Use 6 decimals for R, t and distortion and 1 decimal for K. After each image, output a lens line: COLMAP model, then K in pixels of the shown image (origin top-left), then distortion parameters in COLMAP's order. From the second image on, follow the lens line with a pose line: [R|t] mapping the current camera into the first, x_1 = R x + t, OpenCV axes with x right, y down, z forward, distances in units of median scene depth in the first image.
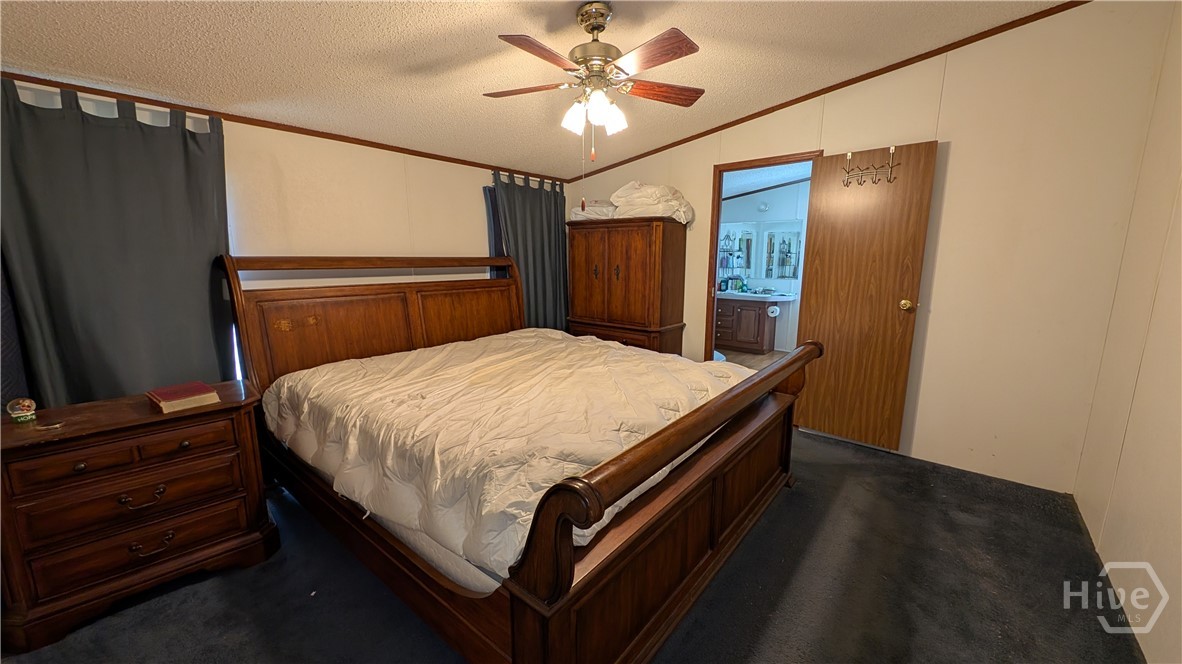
lens RADIAL K [[442.7, 0, 593.4], [0, 442.7, 333.5], [0, 0, 1]] dist [0.019414, -0.009661]
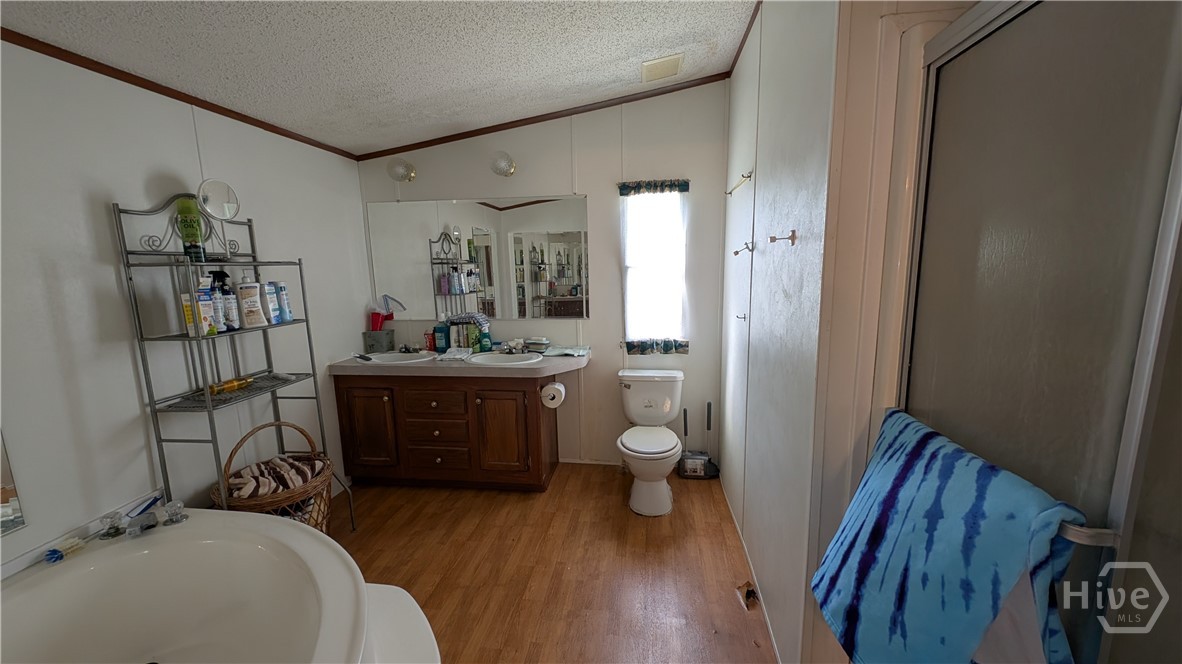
lens RADIAL K [[442.7, 0, 593.4], [0, 442.7, 333.5], [0, 0, 1]] dist [0.019414, -0.009661]
pose [[0.849221, -0.098738, 0.518723, 0.168465], [0.111735, 0.993719, 0.006227, -0.086633], [-0.516080, 0.052672, 0.854919, 0.467087]]
